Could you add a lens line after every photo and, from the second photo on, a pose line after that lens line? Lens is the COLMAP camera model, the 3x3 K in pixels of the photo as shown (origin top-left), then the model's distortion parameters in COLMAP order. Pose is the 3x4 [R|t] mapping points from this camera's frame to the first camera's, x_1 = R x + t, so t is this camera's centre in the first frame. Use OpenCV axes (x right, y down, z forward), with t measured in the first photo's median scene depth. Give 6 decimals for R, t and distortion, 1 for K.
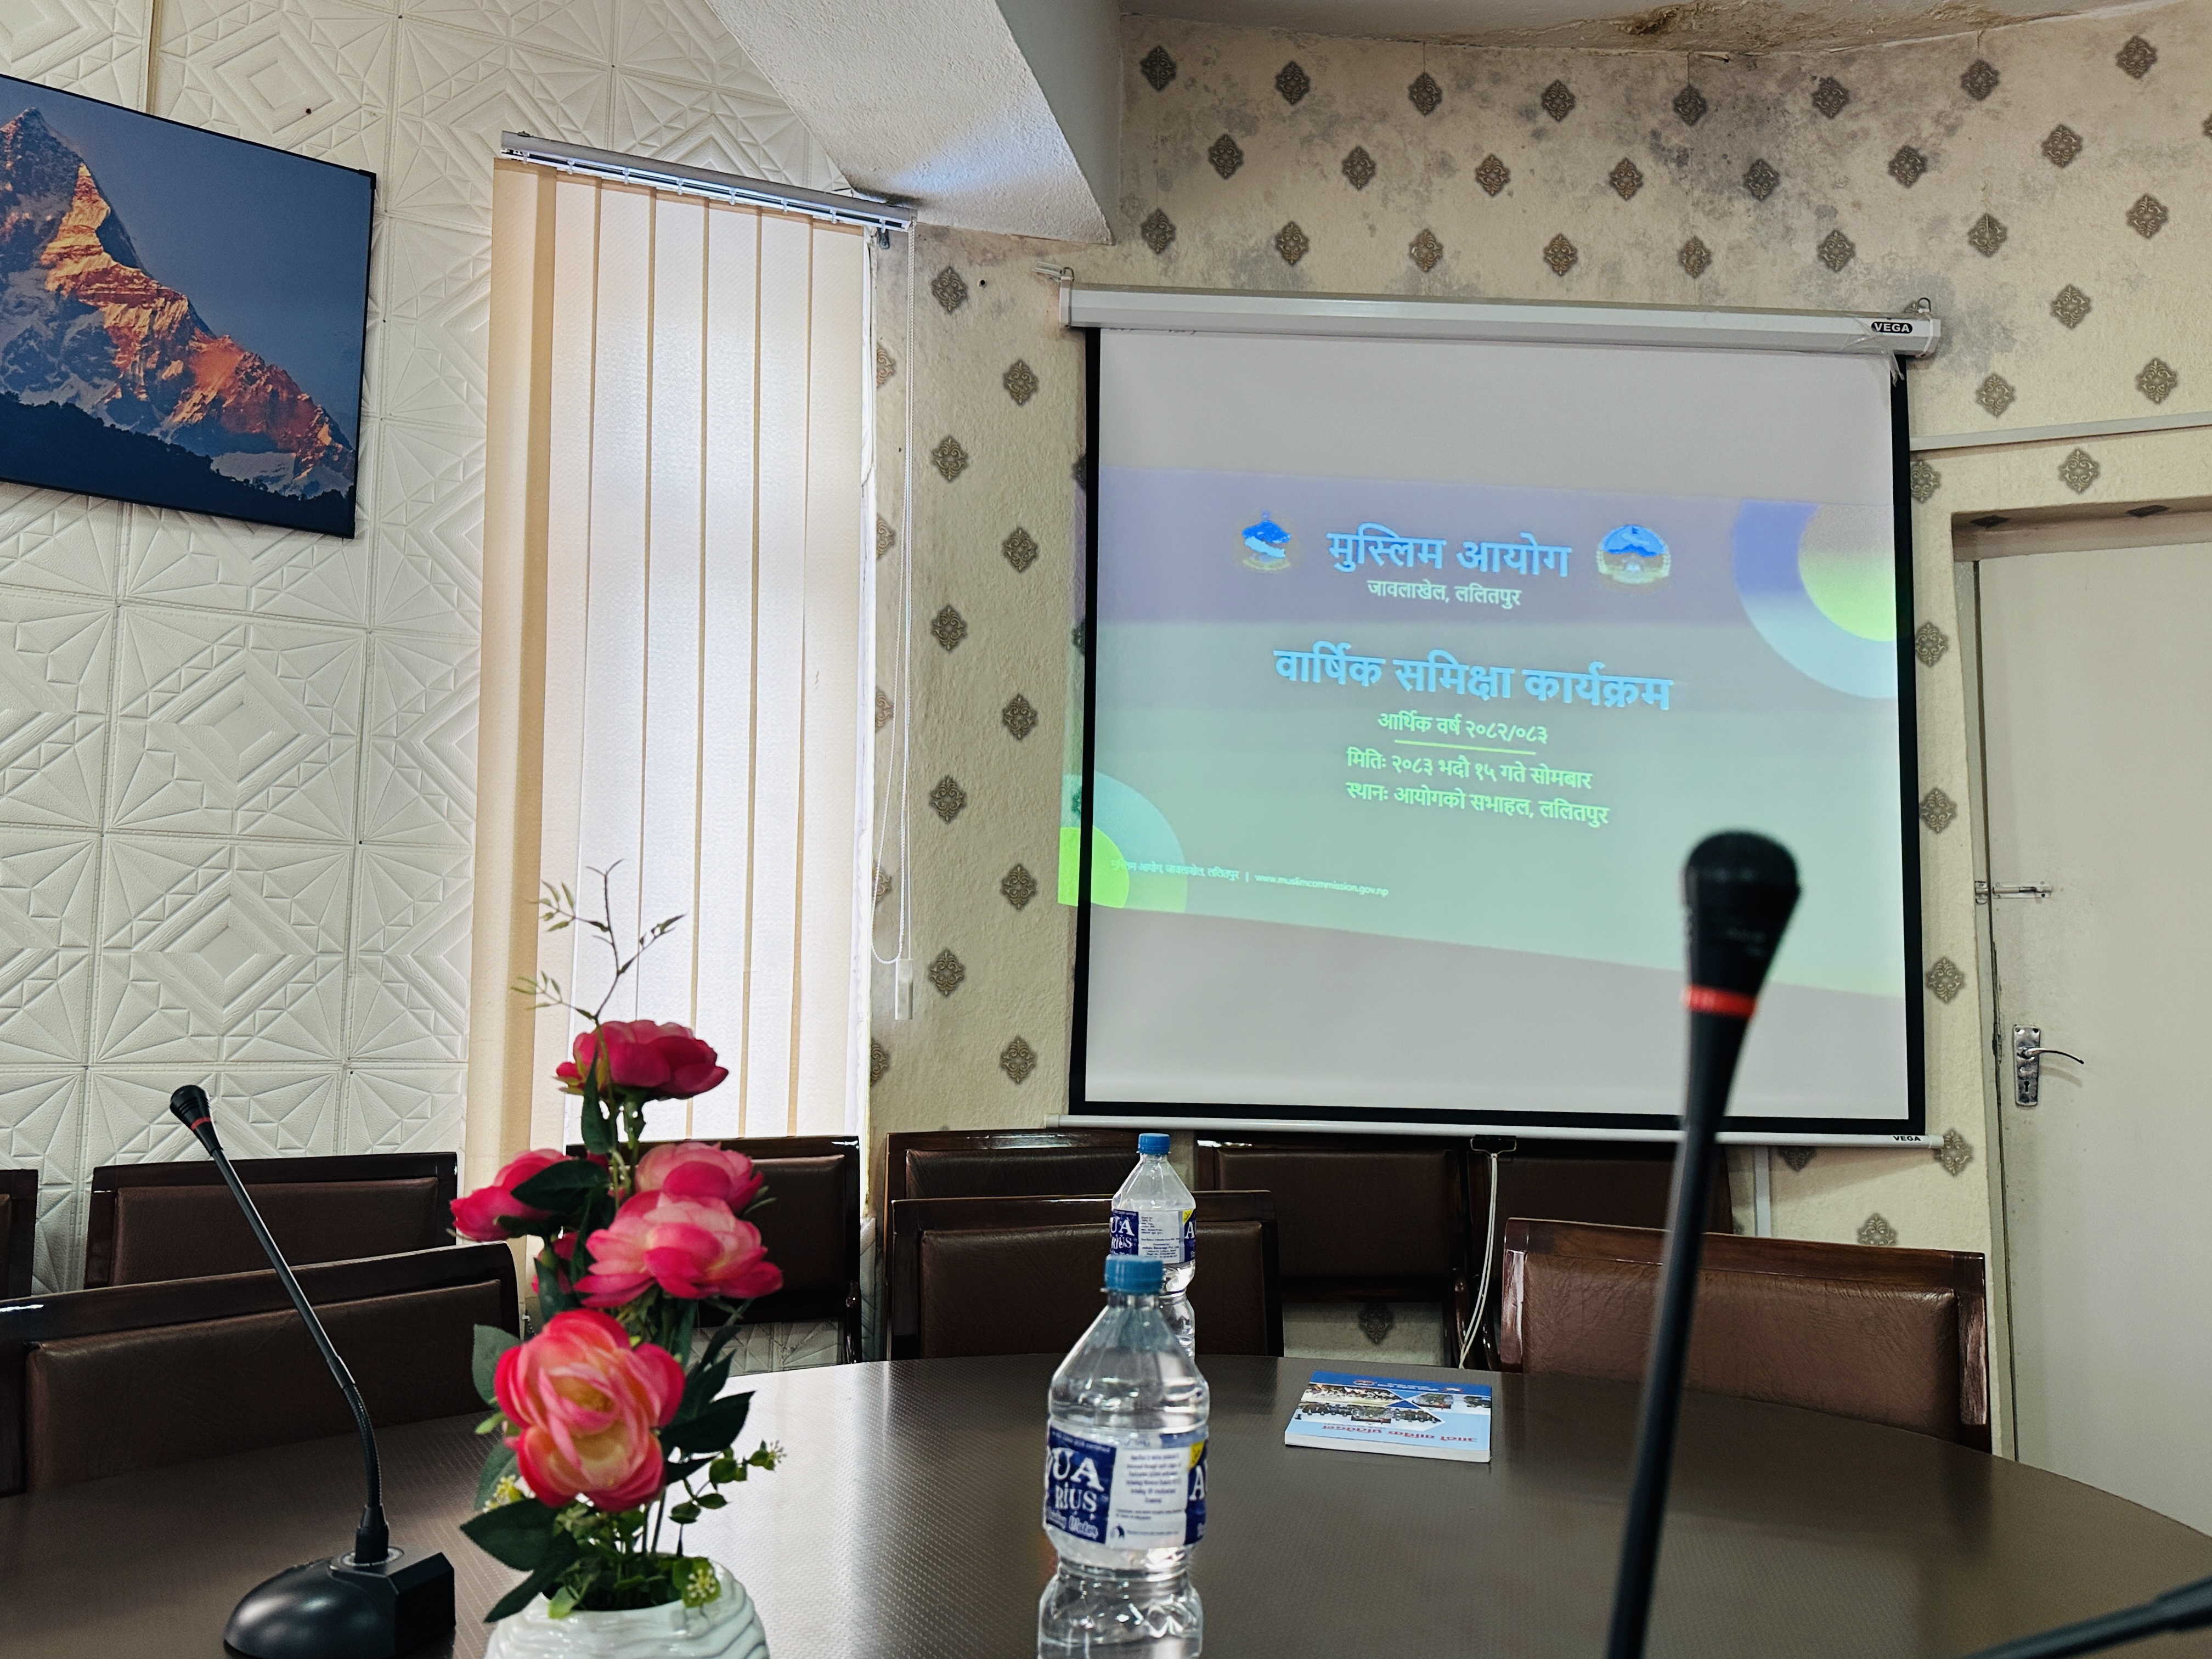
lens RADIAL K [[1673.6, 0, 1102.3], [0, 1673.6, 832.6], [0, 0, 1]] dist [0.101198, -0.138102]
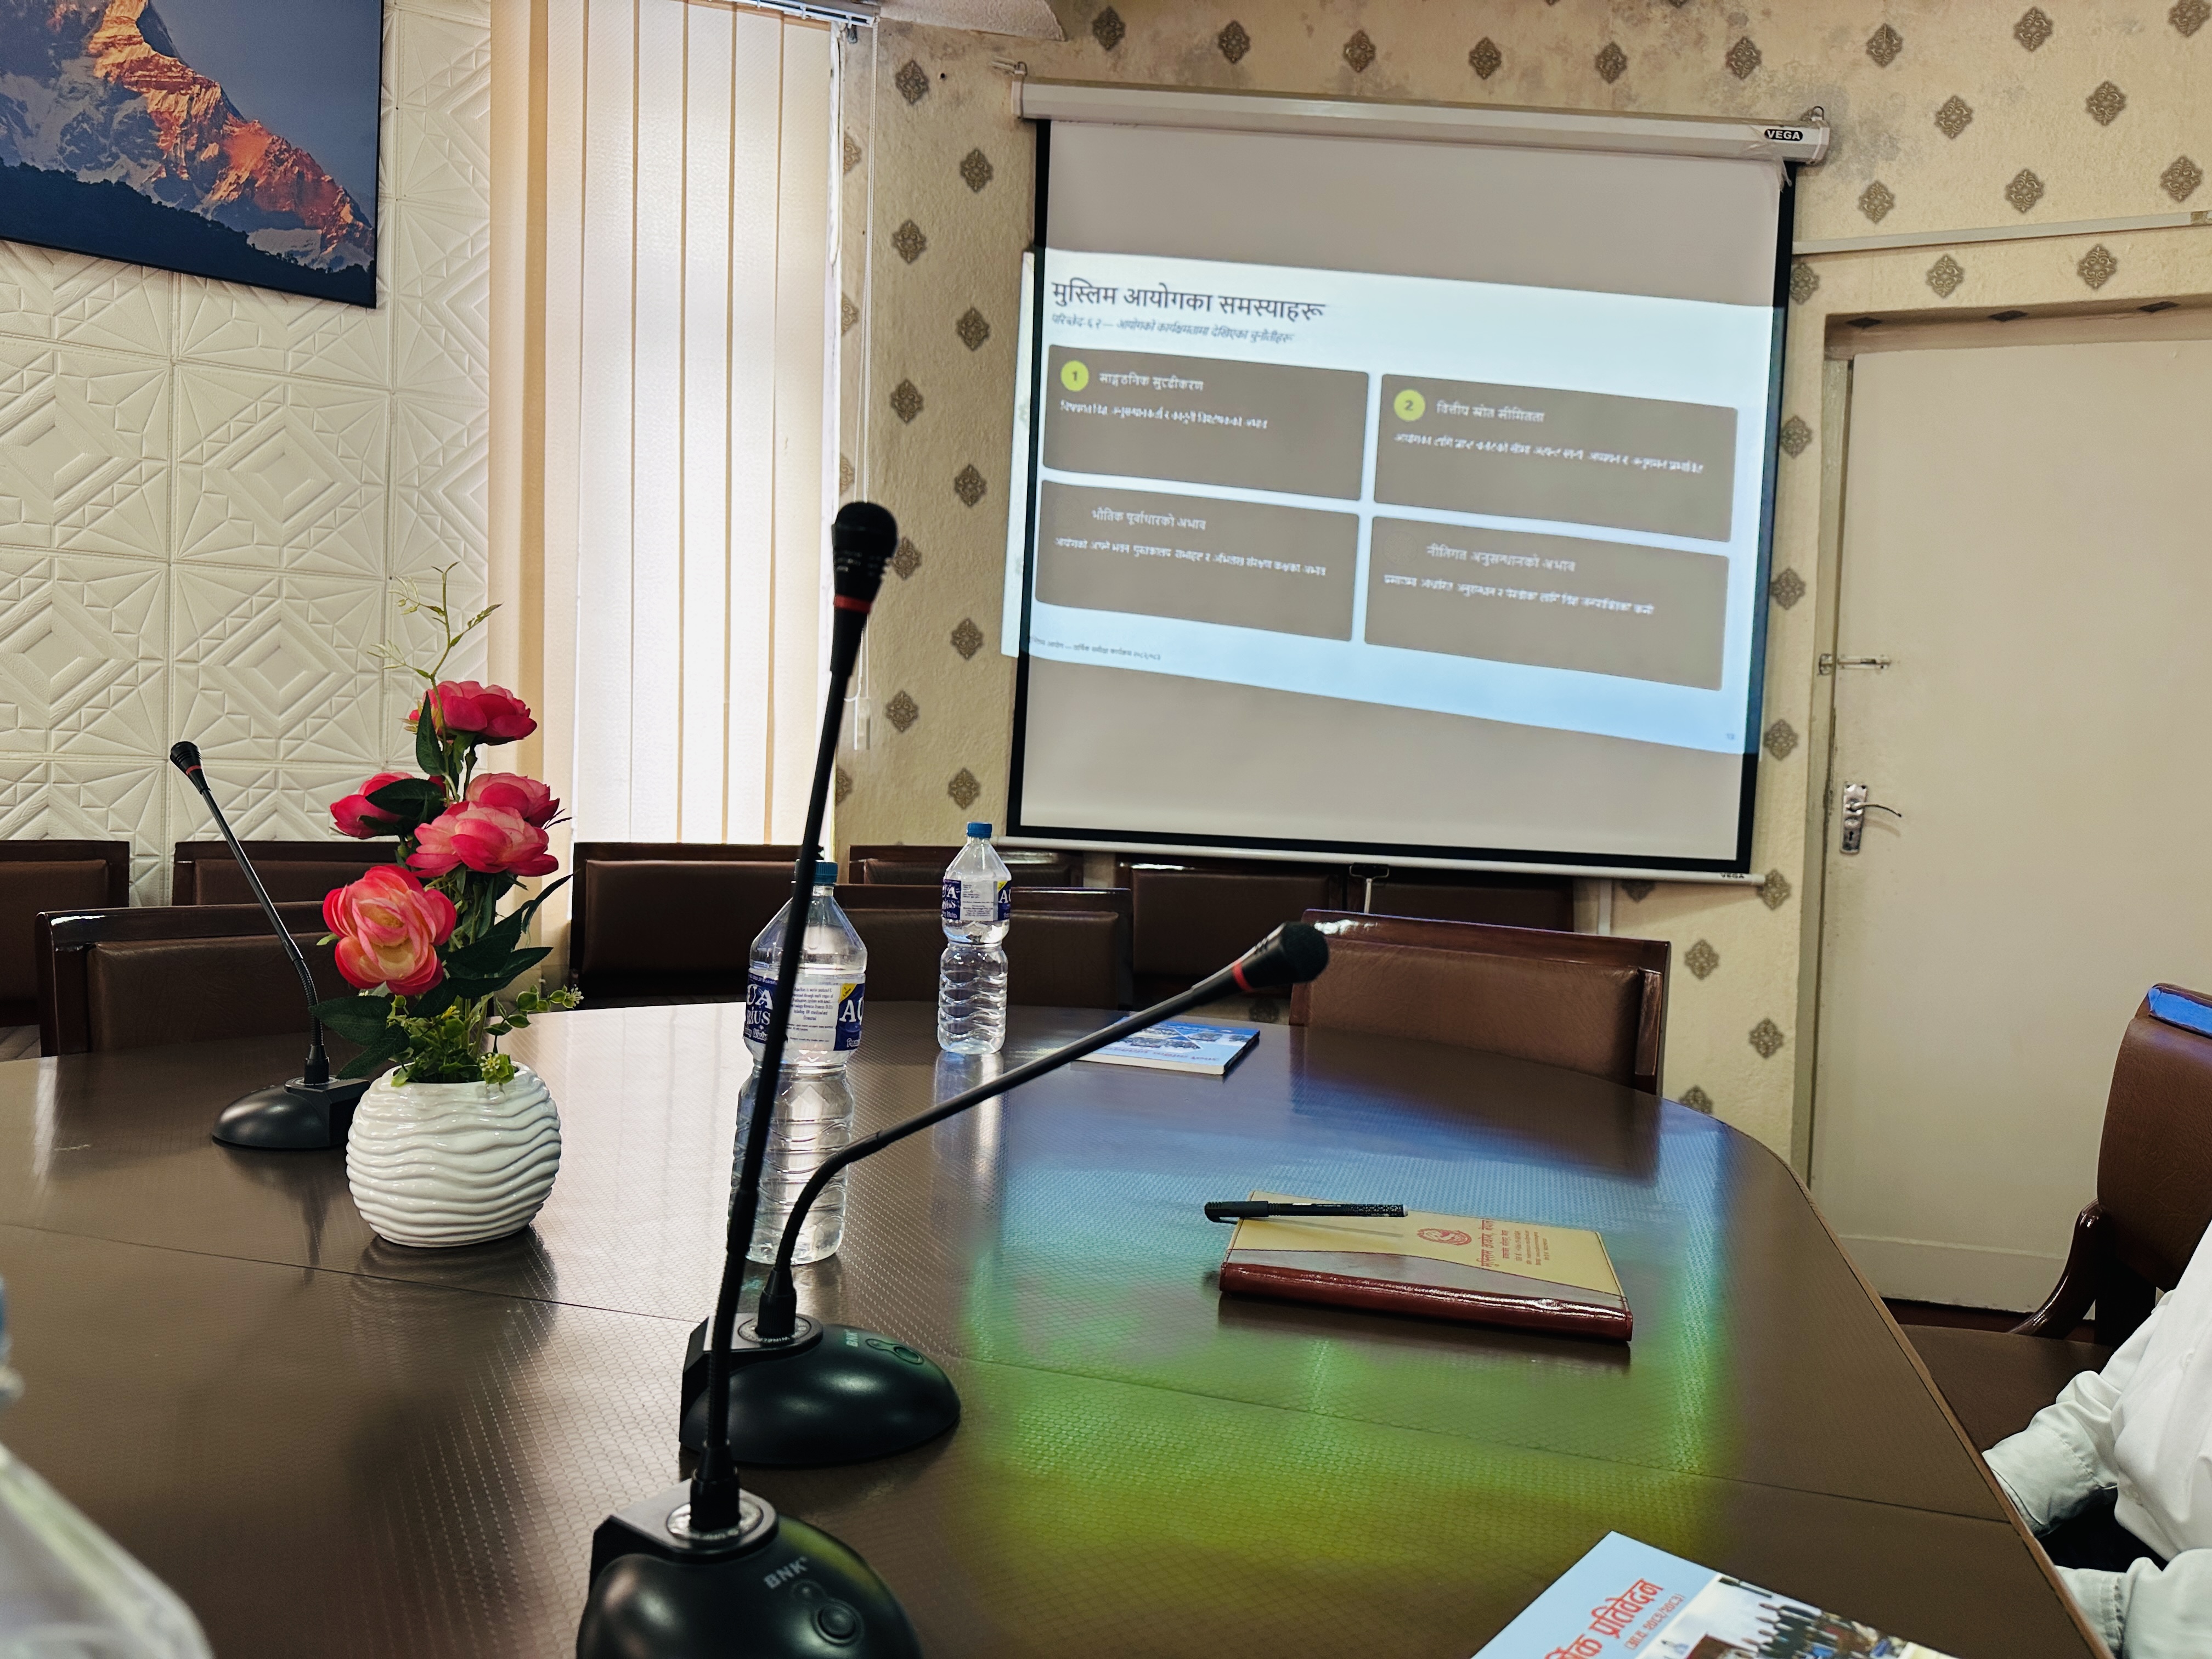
lens RADIAL K [[1571.9, 0, 1105.5], [0, 1571.9, 825.4], [0, 0, 1]] dist [0.047801, -0.052610]
pose [[0.998980, 0.030552, -0.033245, 0.083703], [-0.025828, 0.990608, 0.134268, 0.012967], [0.037035, -0.133273, 0.990387, -0.072471]]
